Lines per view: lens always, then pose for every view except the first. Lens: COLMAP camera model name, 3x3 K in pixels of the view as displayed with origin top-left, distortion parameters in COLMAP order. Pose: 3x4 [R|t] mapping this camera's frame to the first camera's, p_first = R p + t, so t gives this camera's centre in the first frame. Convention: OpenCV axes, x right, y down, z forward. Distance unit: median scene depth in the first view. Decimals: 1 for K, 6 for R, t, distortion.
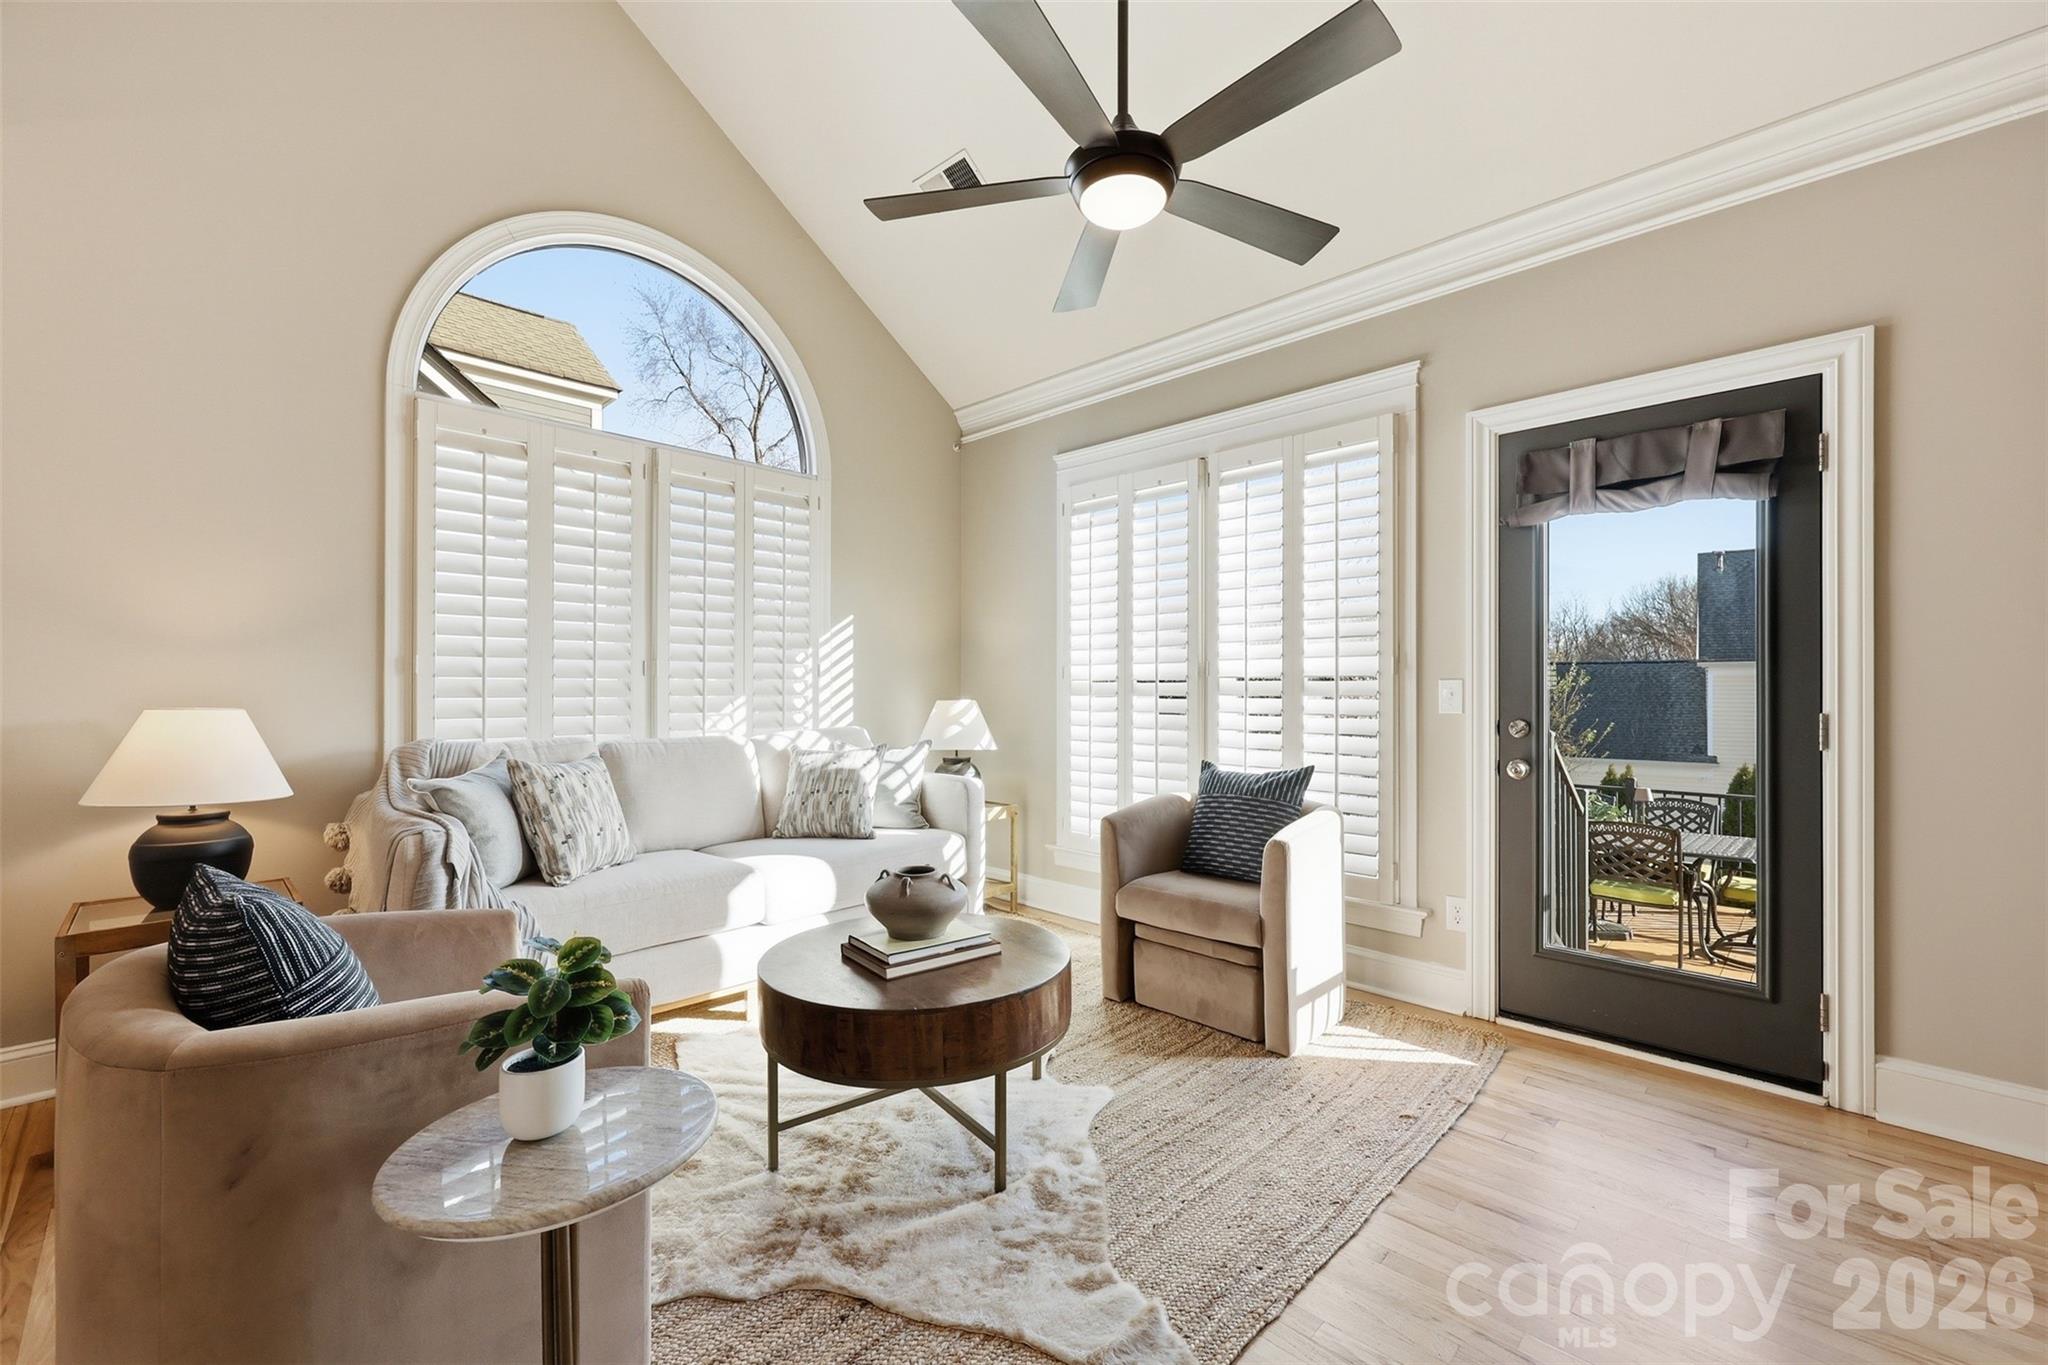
lens RADIAL K [[831.6, 0, 1028.8], [0, 831.6, 688.3], [0, 0, 1]] dist [0.000281, -0.000004]
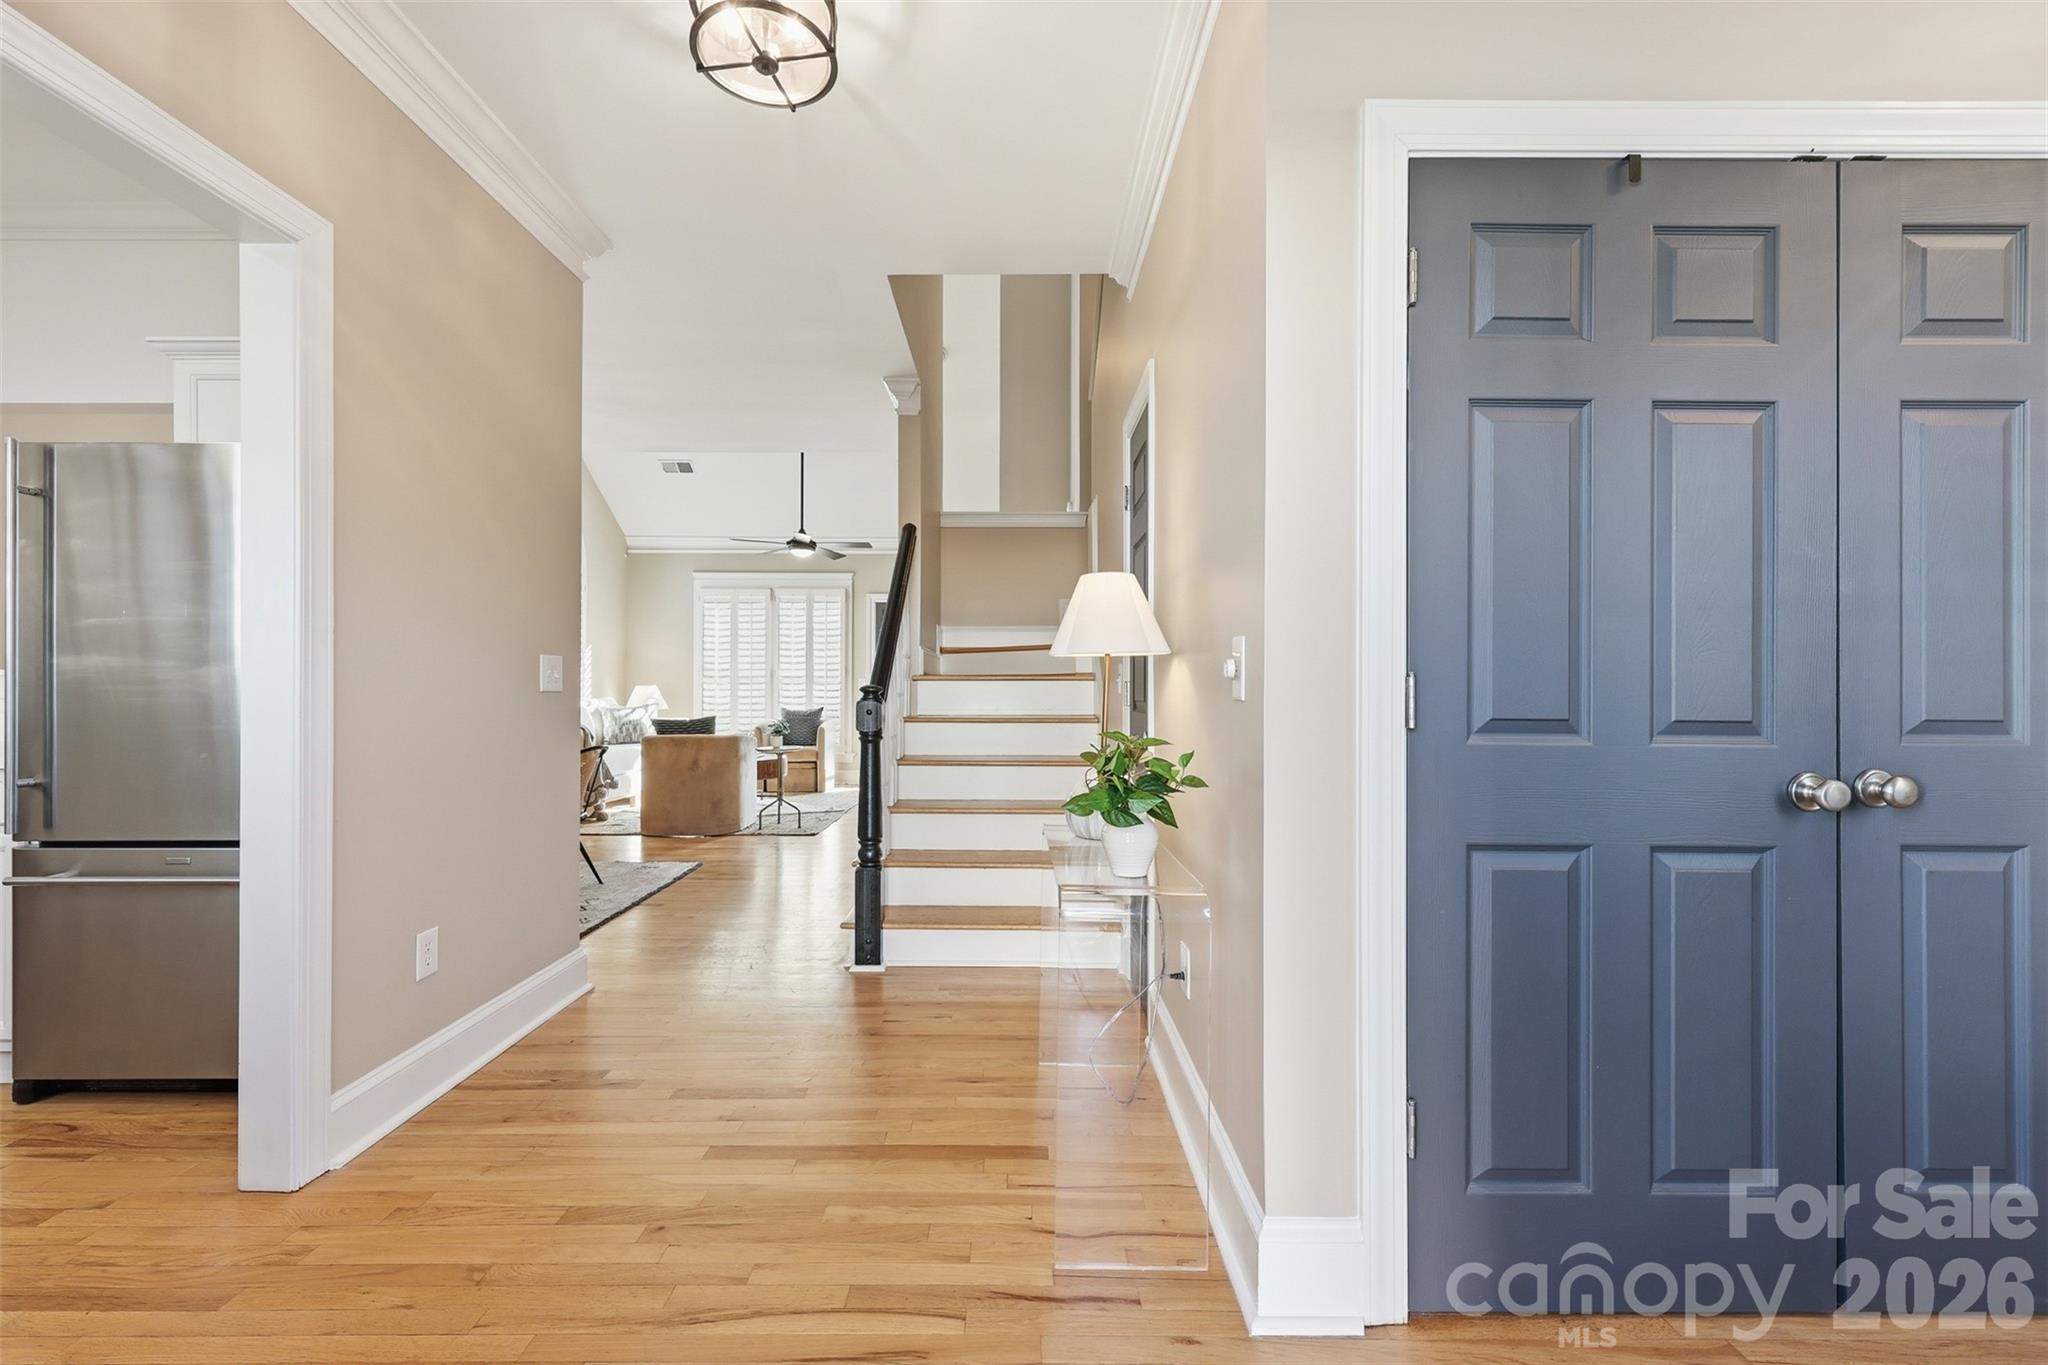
lens RADIAL K [[831.6, 0, 1028.8], [0, 831.6, 688.3], [0, 0, 1]] dist [0.000281, -0.000004]
pose [[0.711784, 0.000908, 0.702398, -1.250966], [-0.004934, 0.999981, 0.003708, 0.014249], [-0.702381, -0.006105, 0.711775, -1.674397]]
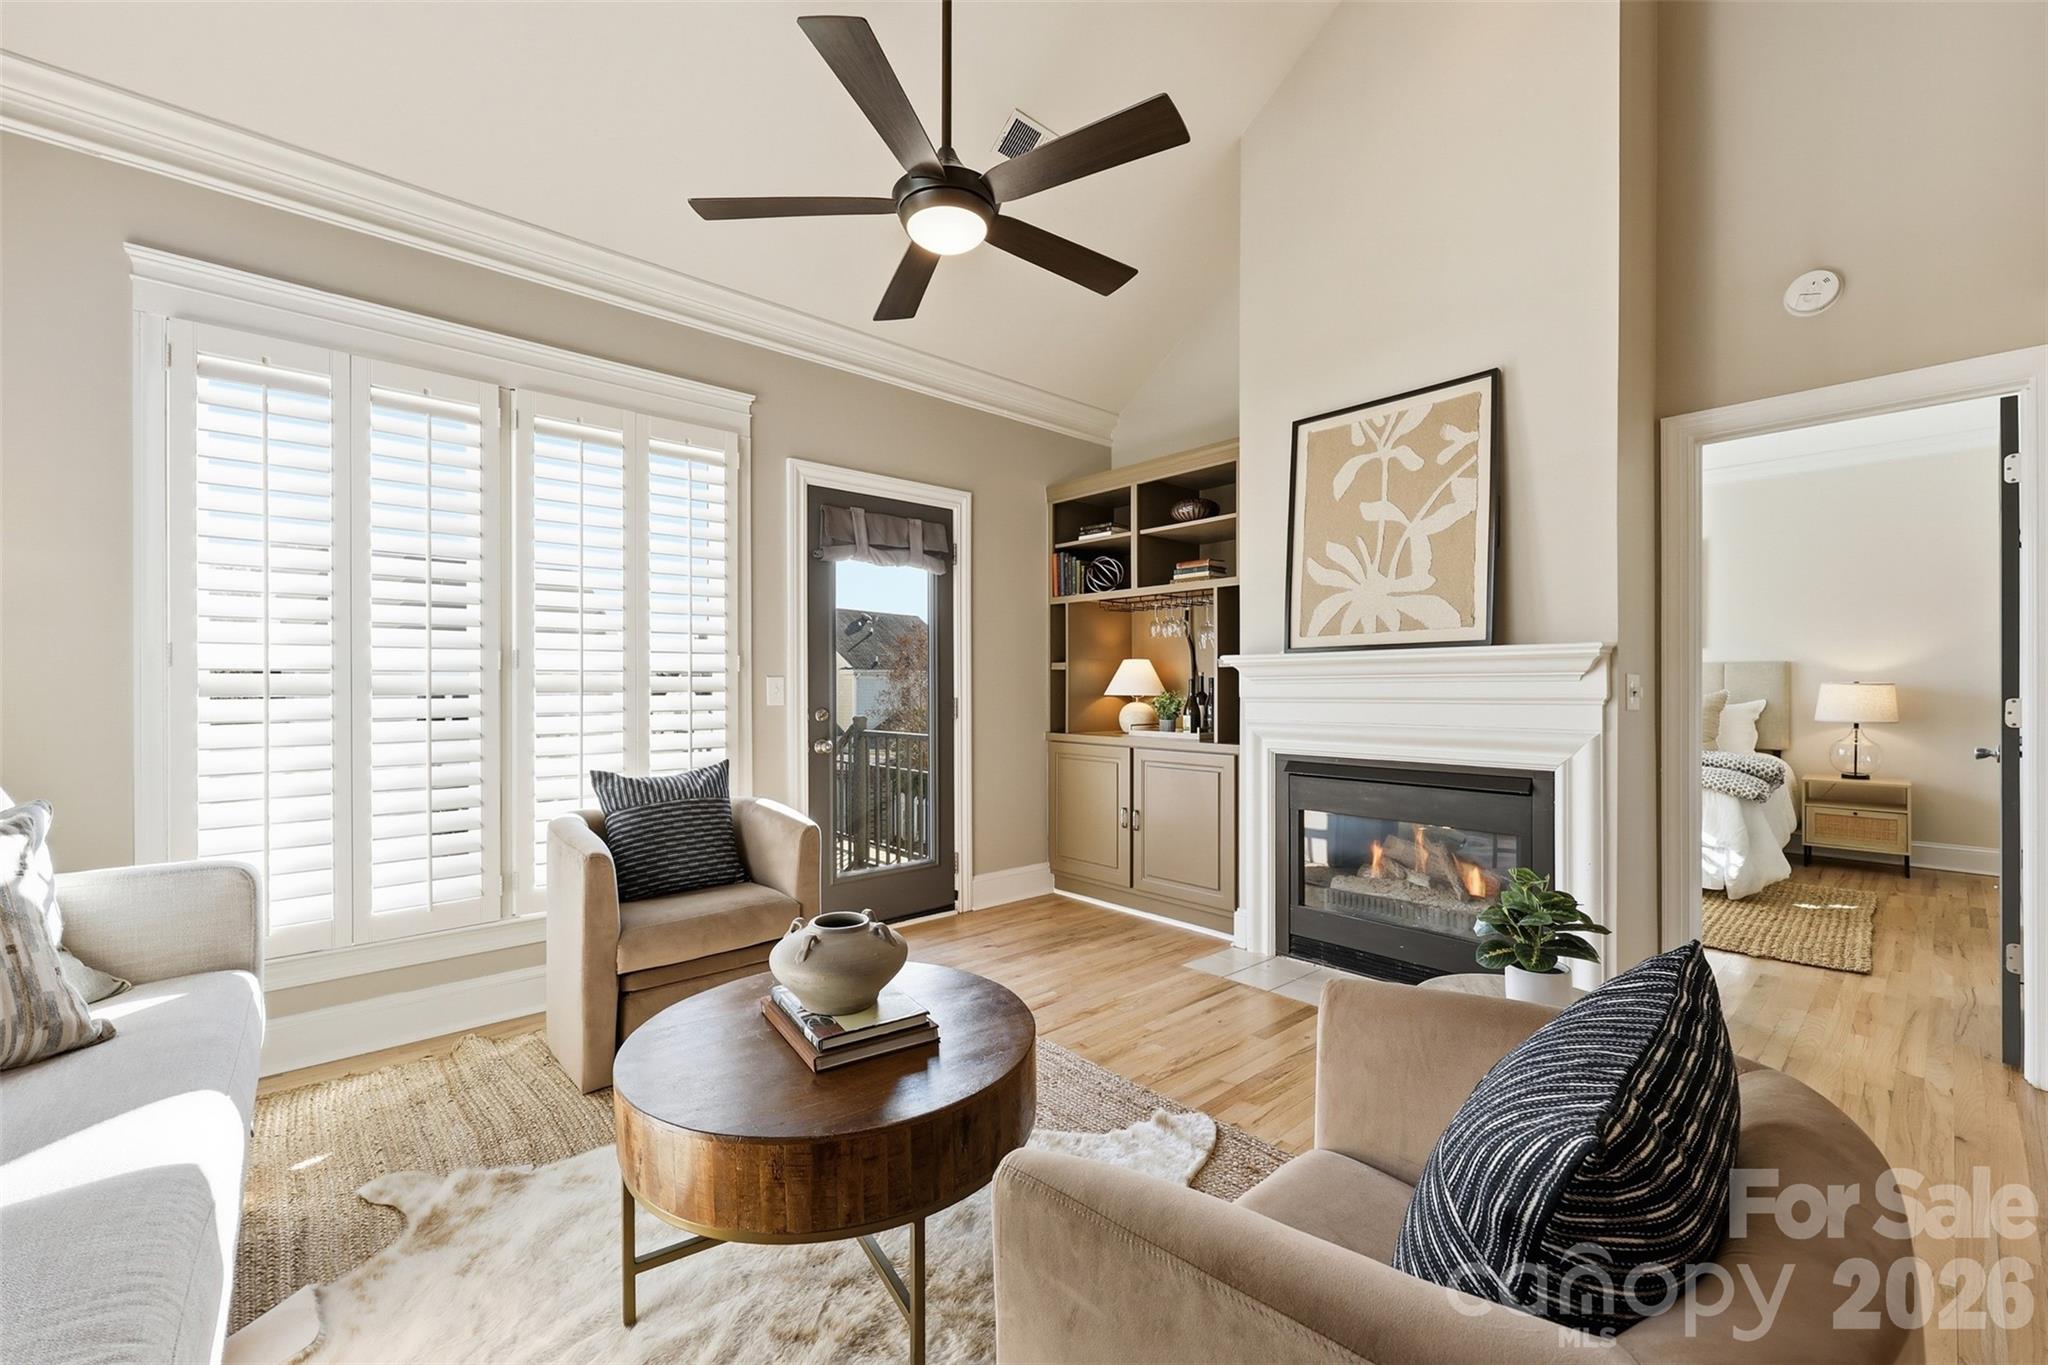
lens RADIAL K [[831.6, 0, 1028.8], [0, 831.6, 688.3], [0, 0, 1]] dist [0.000281, -0.000004]
pose [[0.062527, -0.002384, 0.998040, -0.661002], [0.003973, 0.999990, 0.002139, 0.004550], [-0.998035, 0.003831, 0.062536, 0.572724]]
